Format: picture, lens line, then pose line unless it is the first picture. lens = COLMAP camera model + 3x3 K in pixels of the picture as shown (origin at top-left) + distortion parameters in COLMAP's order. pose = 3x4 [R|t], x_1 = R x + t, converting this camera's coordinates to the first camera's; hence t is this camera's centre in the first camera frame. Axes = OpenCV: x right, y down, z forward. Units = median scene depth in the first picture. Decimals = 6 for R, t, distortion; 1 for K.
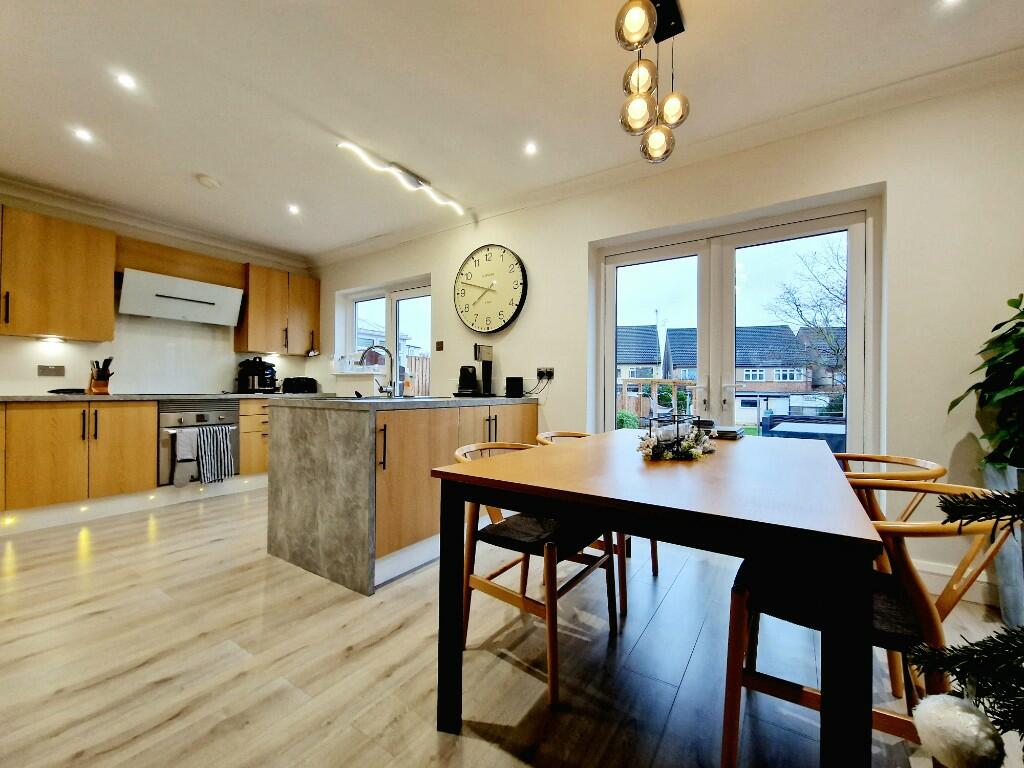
lens RADIAL K [[415.8, 0, 518.0], [0, 415.8, 385.7], [0, 0, 1]] dist [0.003637, -0.003078]
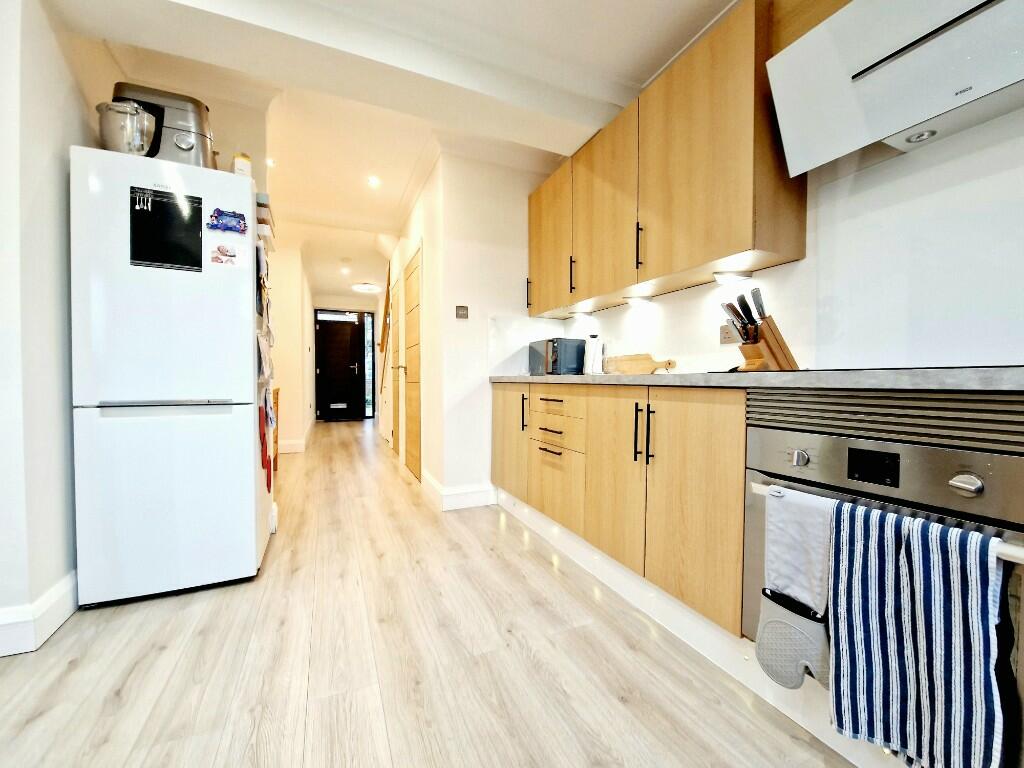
lens RADIAL K [[415.8, 0, 518.0], [0, 415.8, 385.7], [0, 0, 1]] dist [0.003637, -0.003078]
pose [[-0.534508, 0.005905, -0.845143, -0.455579], [0.000580, 0.999978, 0.006620, 0.029424], [0.845163, 0.003048, -0.534500, 0.988630]]
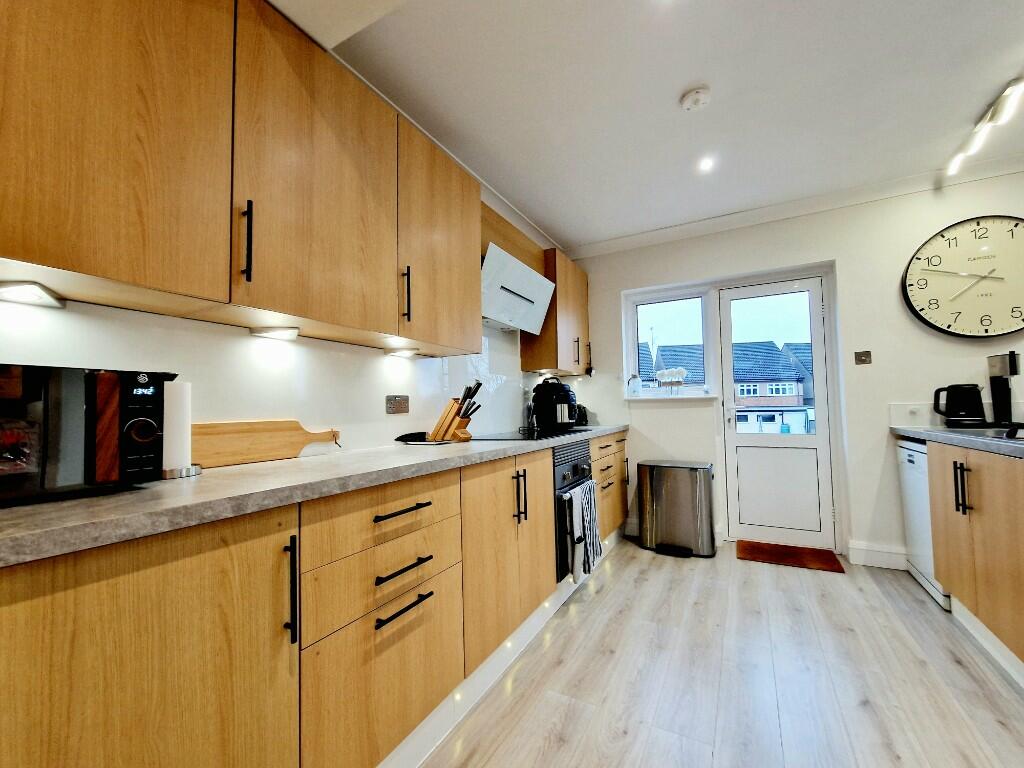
lens RADIAL K [[415.8, 0, 518.0], [0, 415.8, 385.7], [0, 0, 1]] dist [0.003637, -0.003078]
pose [[0.996614, -0.018634, 0.080082, -0.936739], [0.022322, 0.998719, -0.045415, -0.029001], [-0.079133, 0.047049, 0.995753, 0.353860]]
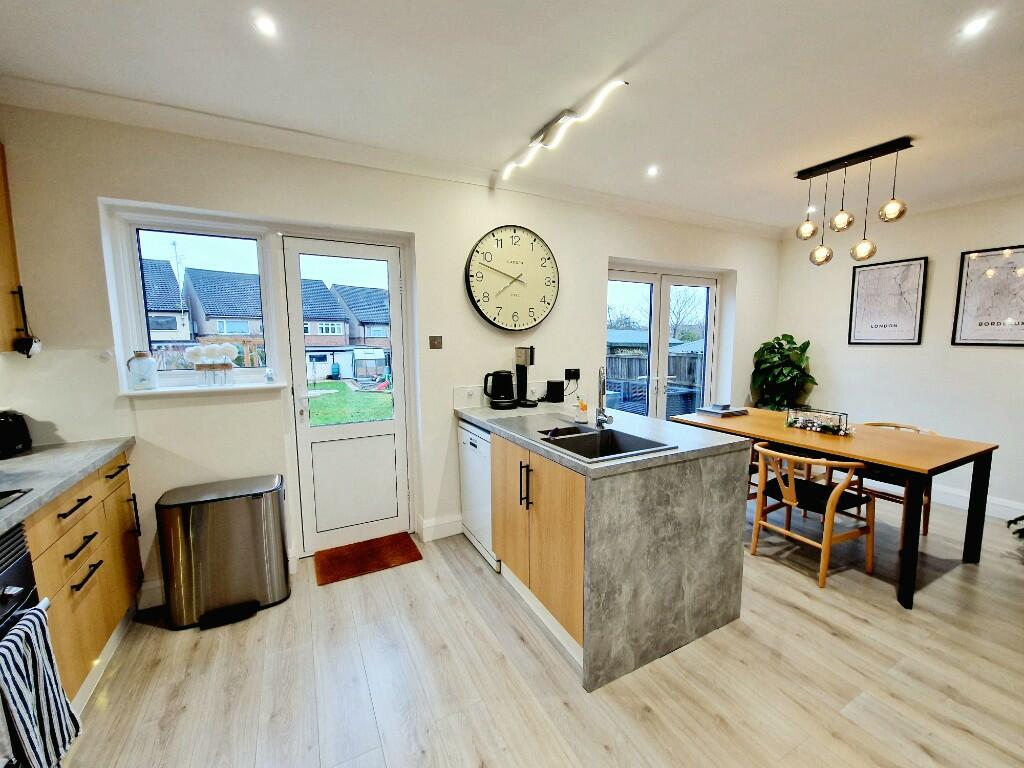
lens RADIAL K [[415.8, 0, 518.0], [0, 415.8, 385.7], [0, 0, 1]] dist [0.003637, -0.003078]
pose [[0.482682, -0.107950, 0.869117, -0.836732], [0.001565, 0.992479, 0.122404, -0.118997], [-0.875794, -0.057722, 0.479221, 0.570621]]
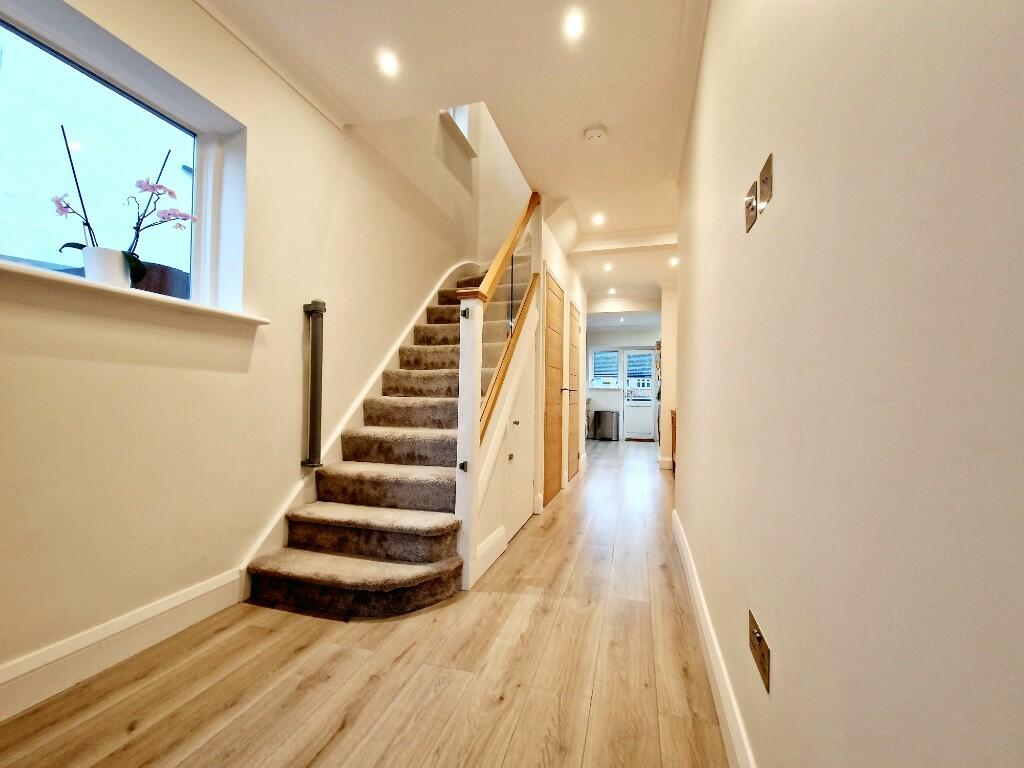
lens RADIAL K [[415.8, 0, 518.0], [0, 415.8, 385.7], [0, 0, 1]] dist [0.003637, -0.003078]
pose [[0.941437, 0.009658, 0.337049, -1.949911], [-0.007494, 0.999942, -0.007723, -0.028353], [-0.337104, 0.004745, 0.941455, -1.059859]]
